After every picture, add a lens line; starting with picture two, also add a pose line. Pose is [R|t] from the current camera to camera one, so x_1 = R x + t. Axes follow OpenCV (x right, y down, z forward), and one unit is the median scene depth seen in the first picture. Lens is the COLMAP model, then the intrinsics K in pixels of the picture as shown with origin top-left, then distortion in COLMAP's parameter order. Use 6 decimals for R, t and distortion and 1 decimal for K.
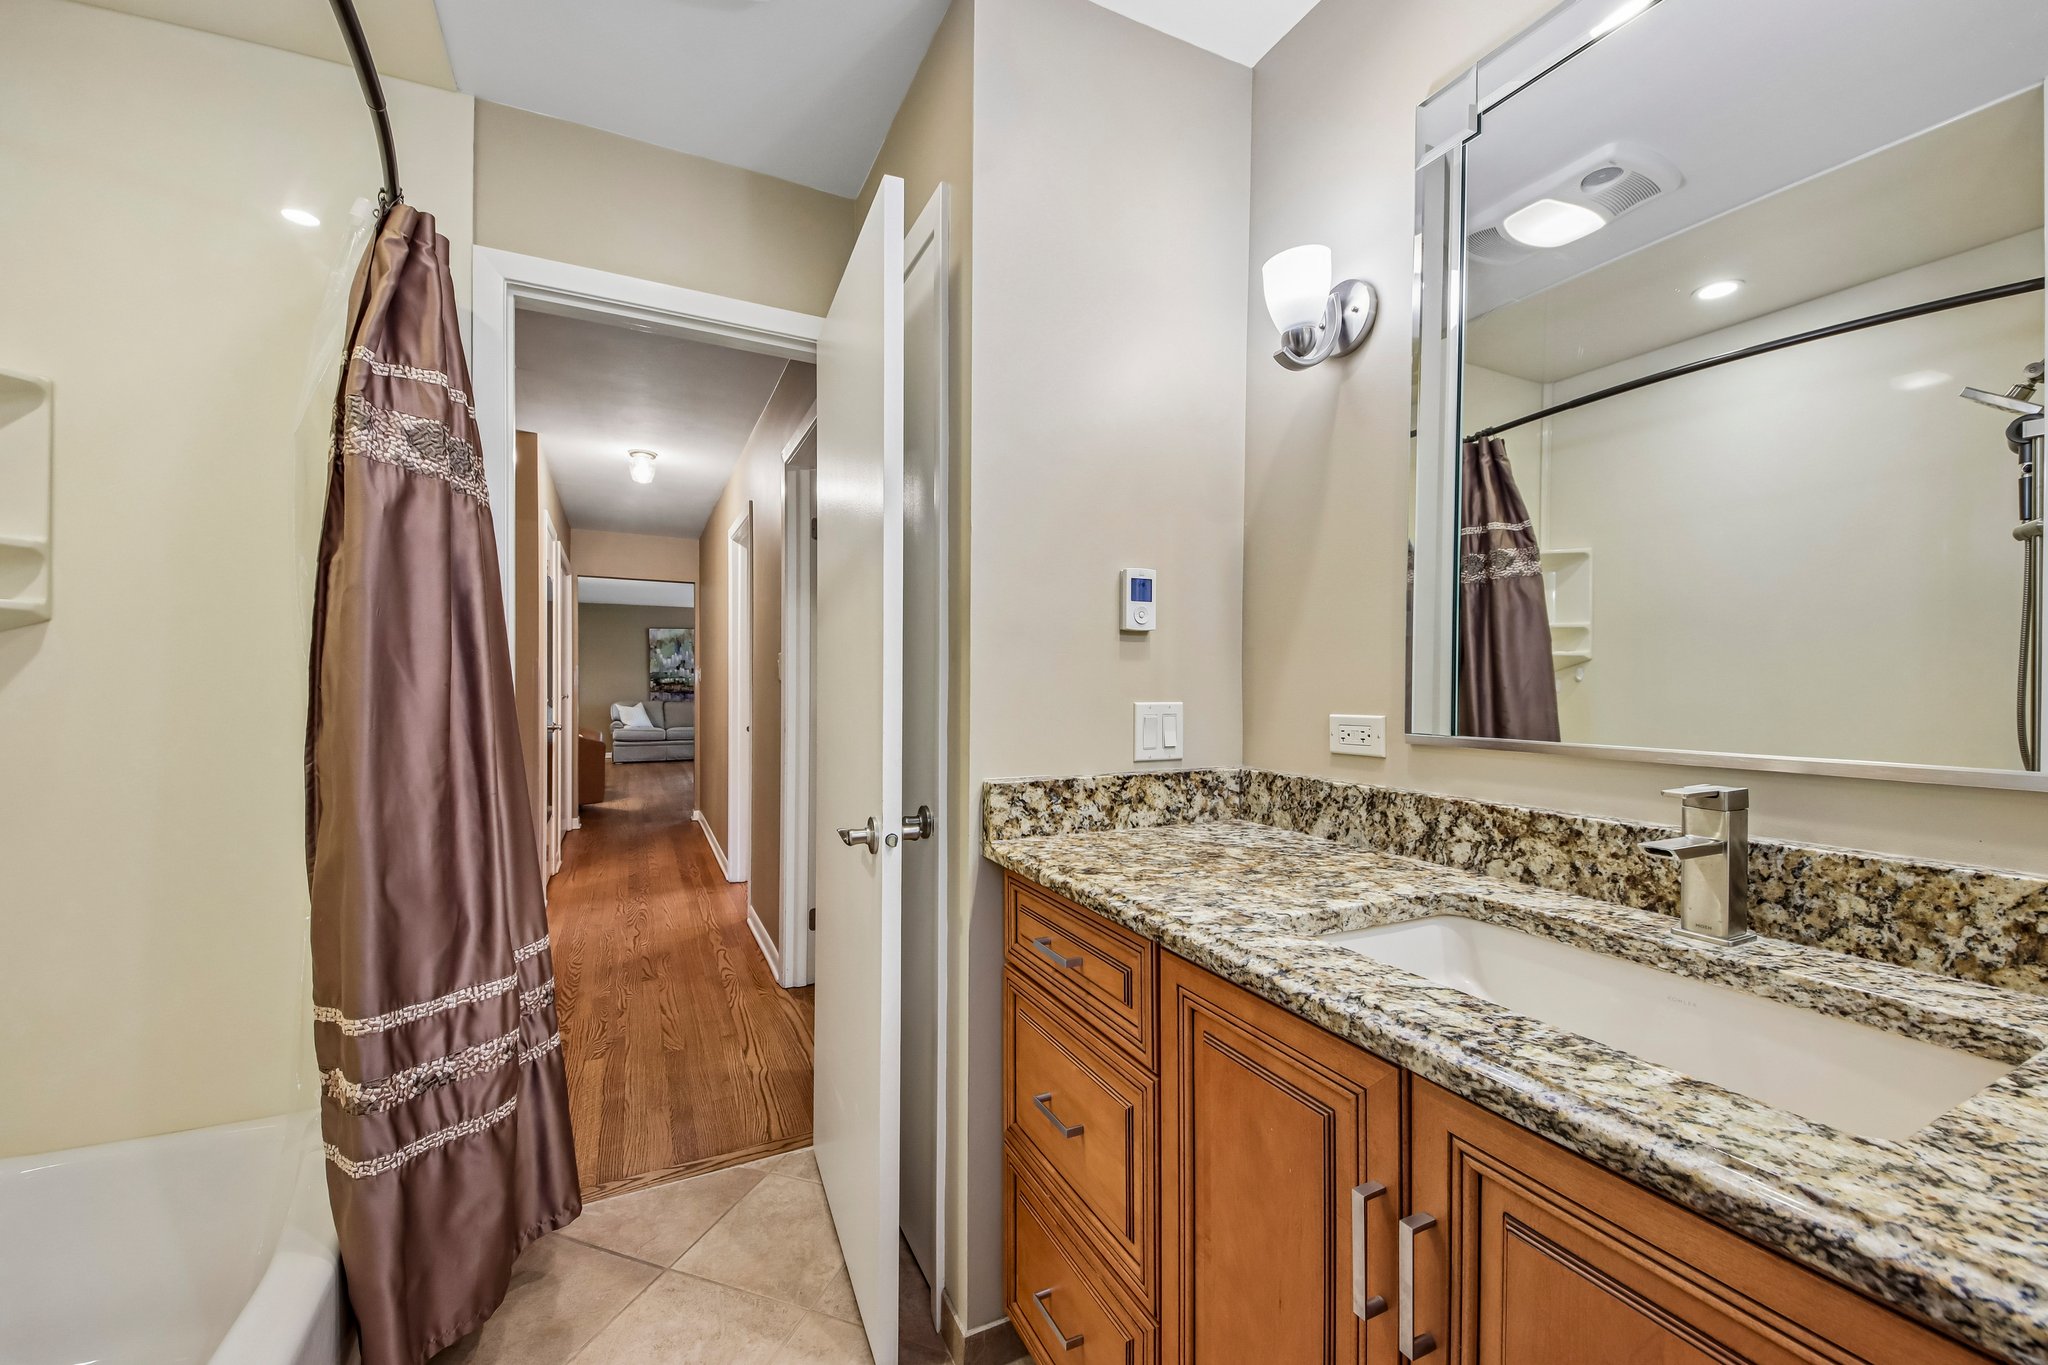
lens RADIAL K [[784.7, 0, 1013.5], [0, 784.7, 685.3], [0, 0, 1]] dist [0.049153, -0.026237]
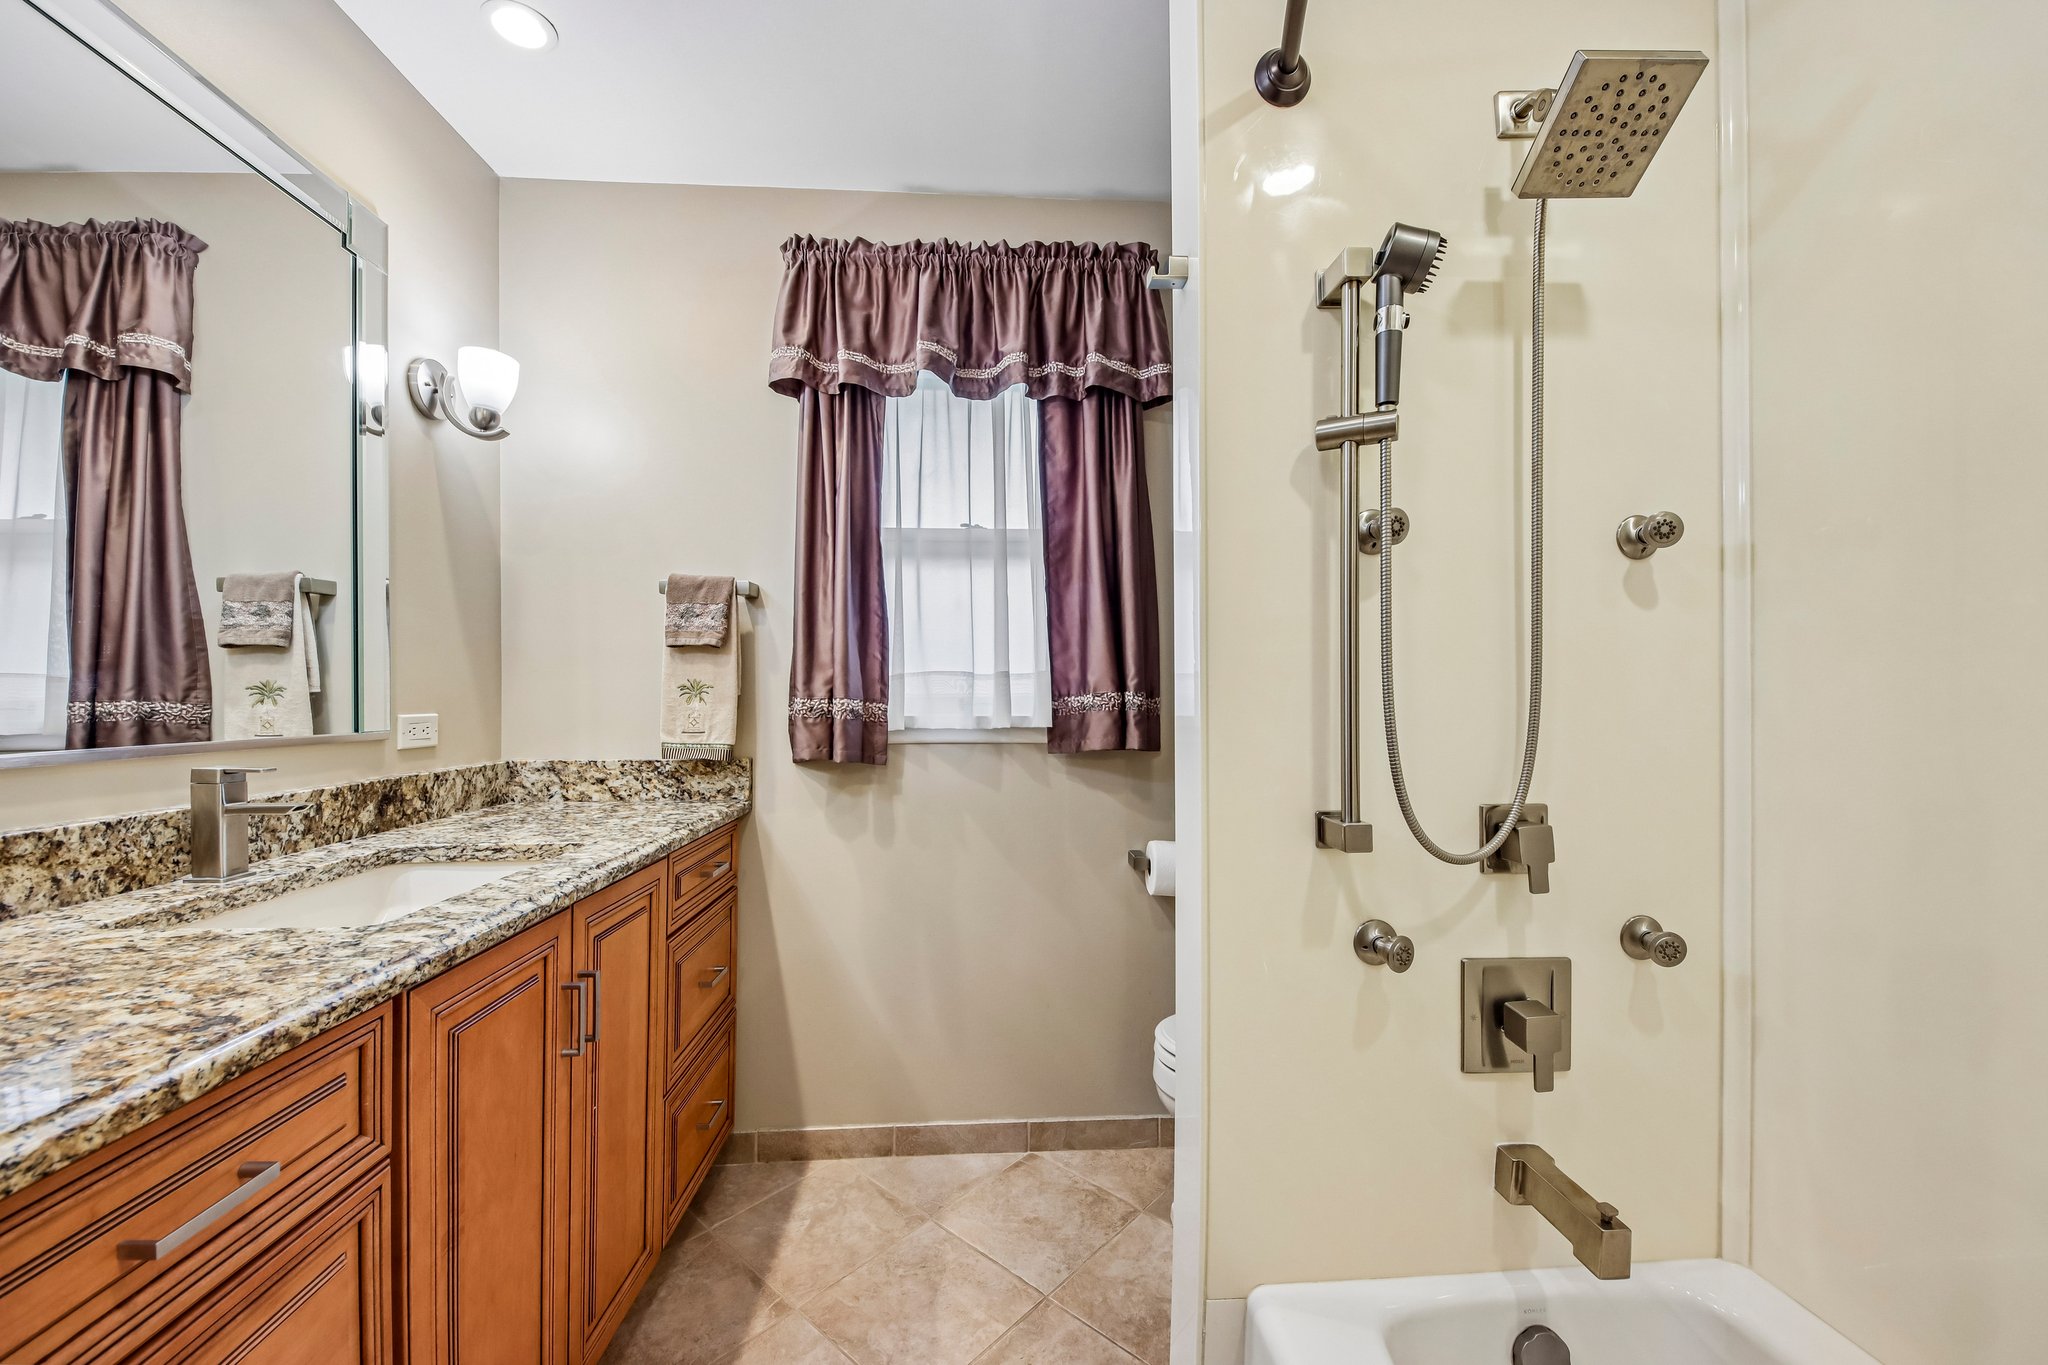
lens RADIAL K [[777.0, 0, 1028.7], [0, 777.0, 685.1], [0, 0, 1]] dist [0.063557, -0.026221]
pose [[-0.927128, -0.005971, 0.374698, -0.757848], [-0.010553, 0.999893, -0.010178, -0.008091], [-0.374597, -0.013391, -0.927091, 1.512435]]
